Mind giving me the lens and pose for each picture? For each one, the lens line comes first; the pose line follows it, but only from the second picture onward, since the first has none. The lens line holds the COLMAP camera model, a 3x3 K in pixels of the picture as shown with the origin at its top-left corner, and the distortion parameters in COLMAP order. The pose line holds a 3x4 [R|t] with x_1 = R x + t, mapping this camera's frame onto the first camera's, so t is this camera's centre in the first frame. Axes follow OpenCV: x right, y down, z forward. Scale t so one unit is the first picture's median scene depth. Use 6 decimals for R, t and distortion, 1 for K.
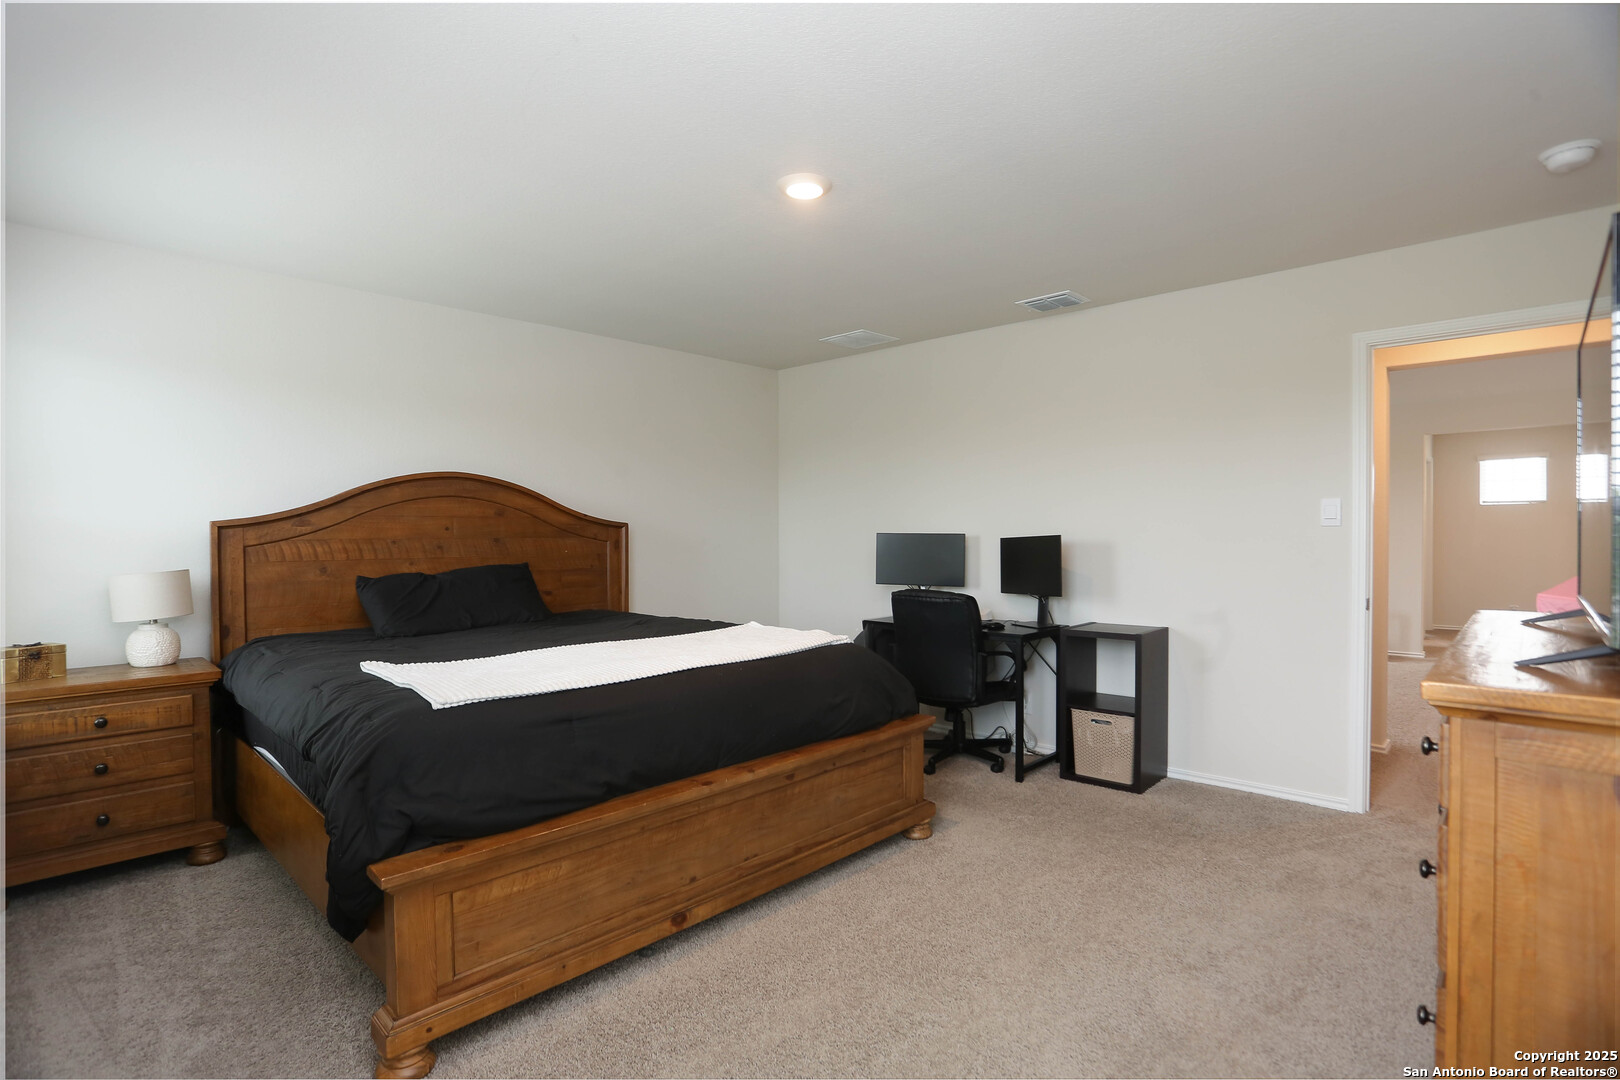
lens RADIAL K [[794.0, 0, 811.4], [0, 794.0, 535.1], [0, 0, 1]] dist [-0.002120, -0.000005]
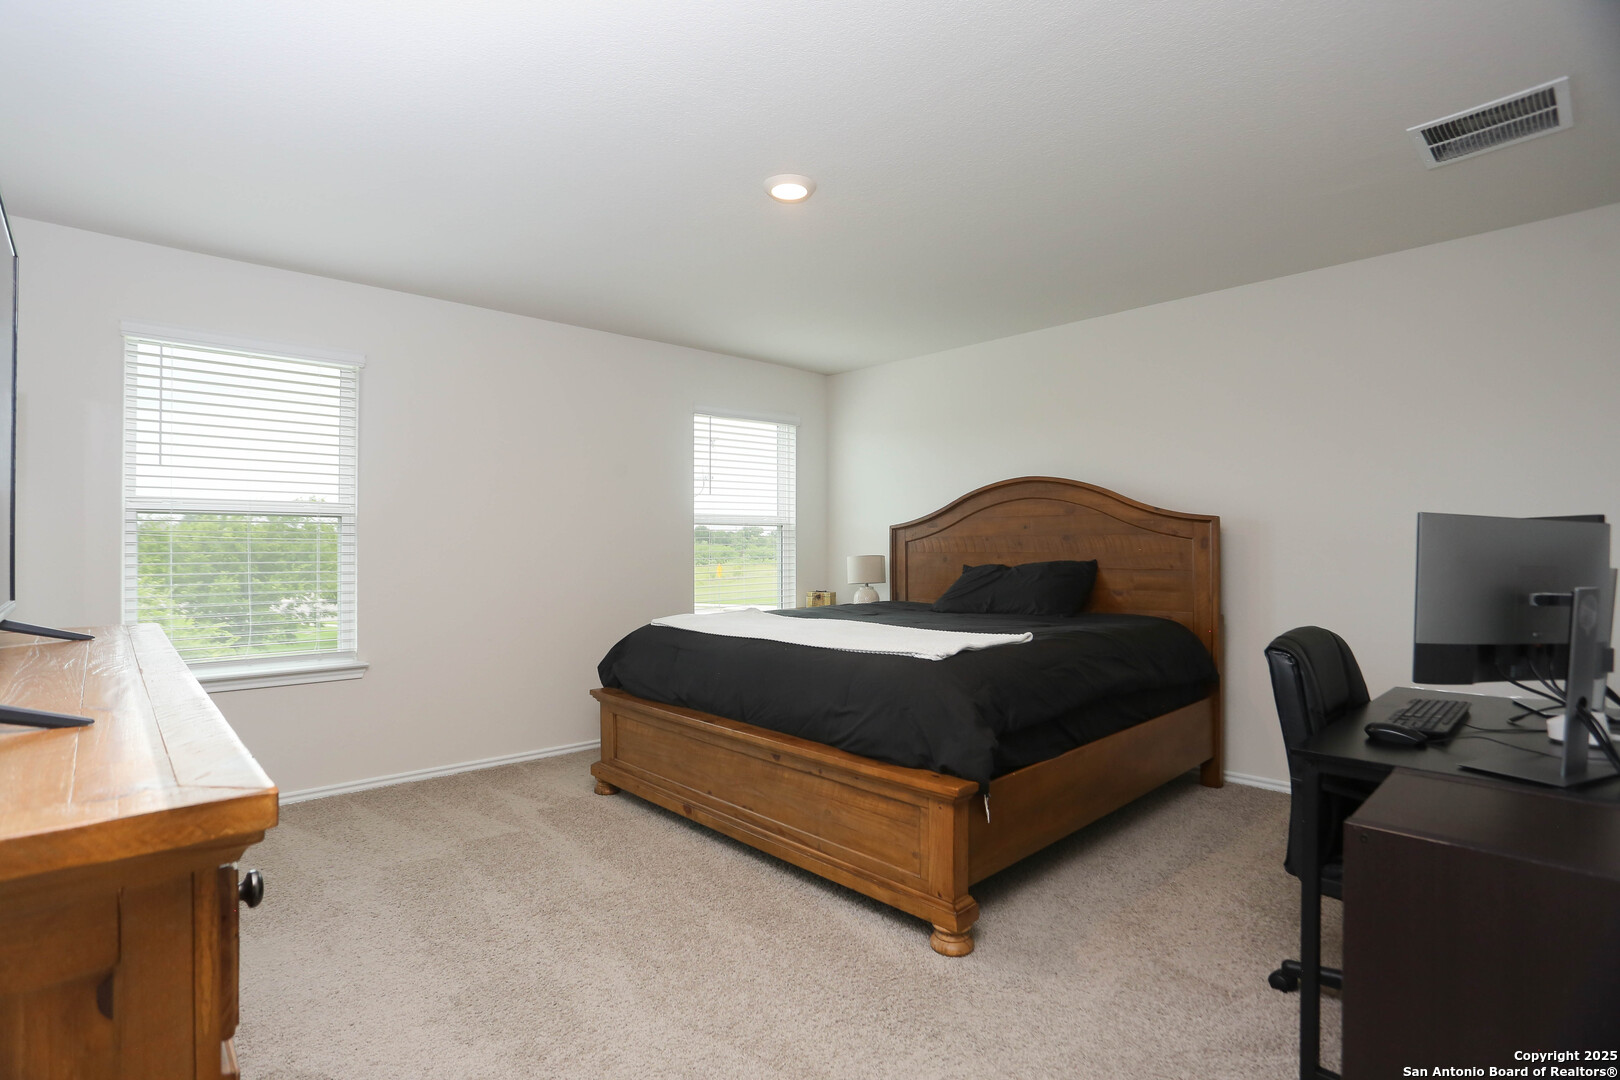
lens RADIAL K [[794.0, 0, 811.5], [0, 794.0, 548.2], [0, 0, 1]] dist [-0.002120, -0.000005]
pose [[-0.055020, 0.006157, -0.998466, 0.789183], [0.000095, 0.999981, 0.006161, 0.016984], [0.998485, 0.000245, -0.055019, 0.856550]]
